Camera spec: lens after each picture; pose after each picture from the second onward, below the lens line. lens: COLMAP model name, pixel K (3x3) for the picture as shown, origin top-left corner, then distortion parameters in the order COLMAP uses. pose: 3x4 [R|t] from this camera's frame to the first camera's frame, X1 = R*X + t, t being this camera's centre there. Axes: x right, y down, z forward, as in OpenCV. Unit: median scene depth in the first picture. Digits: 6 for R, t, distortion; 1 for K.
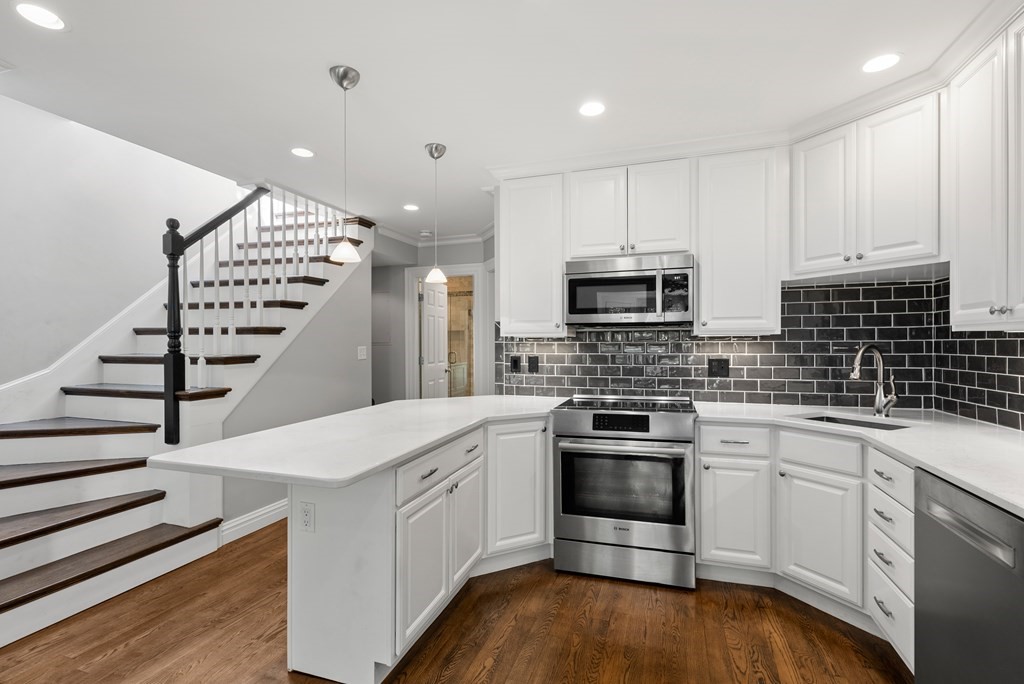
lens RADIAL K [[472.5, 0, 512.0], [0, 472.5, 342.0], [0, 0, 1]] dist [0.000328, 0.000147]
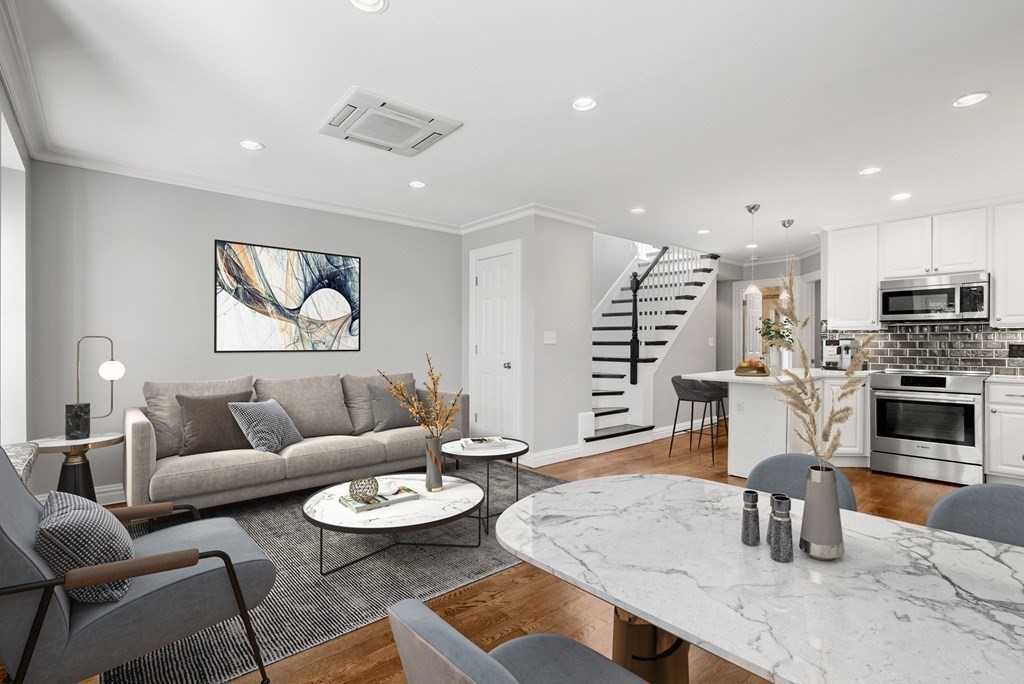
lens RADIAL K [[464.2, 0, 521.1], [0, 464.2, 341.4], [0, 0, 1]] dist [0.002020, 0.000429]
pose [[0.861225, 0.004939, -0.508200, -0.136022], [-0.003061, 0.999985, 0.004532, 0.027508], [0.508215, -0.002347, 0.861227, -0.994935]]
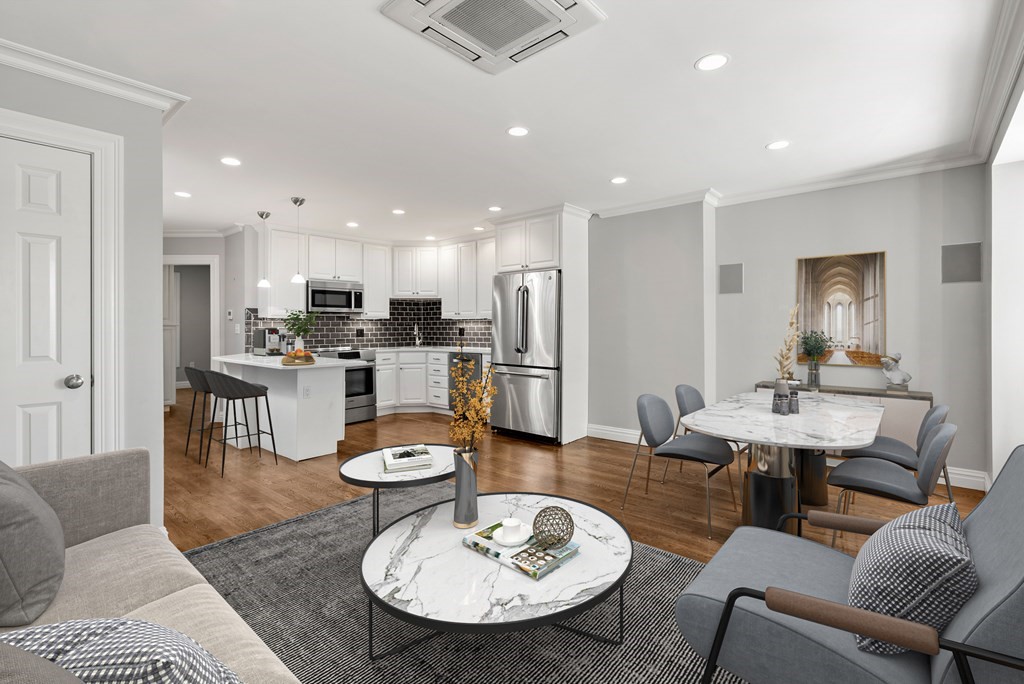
lens RADIAL K [[473.7, 0, 509.9], [0, 473.7, 322.4], [0, 0, 1]] dist [0.000377, 0.000080]
pose [[0.392176, 0.007454, 0.919860, -1.487765], [-0.001235, 0.999971, -0.007576, 0.021908], [-0.919889, 0.001835, 0.392173, -0.593789]]
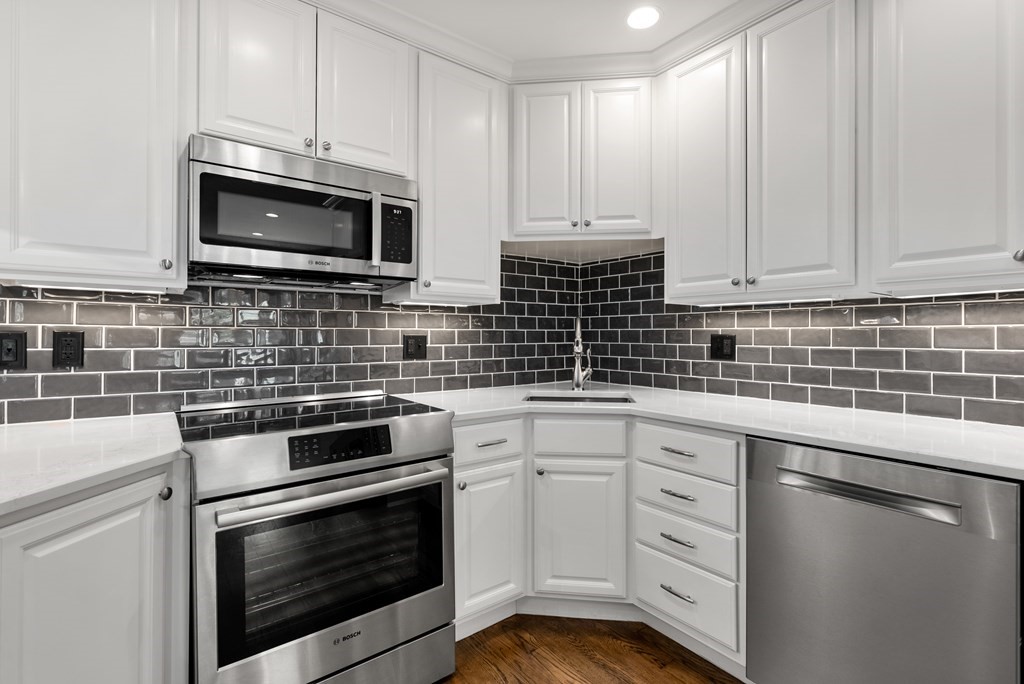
lens RADIAL K [[471.5, 0, 513.8], [0, 471.5, 333.3], [0, 0, 1]] dist [-0.002989, -0.000157]
pose [[0.565844, 0.006234, 0.824489, -0.104595], [-0.008342, 0.999964, -0.001836, 0.035397], [-0.824470, -0.005839, 0.565876, 0.483617]]
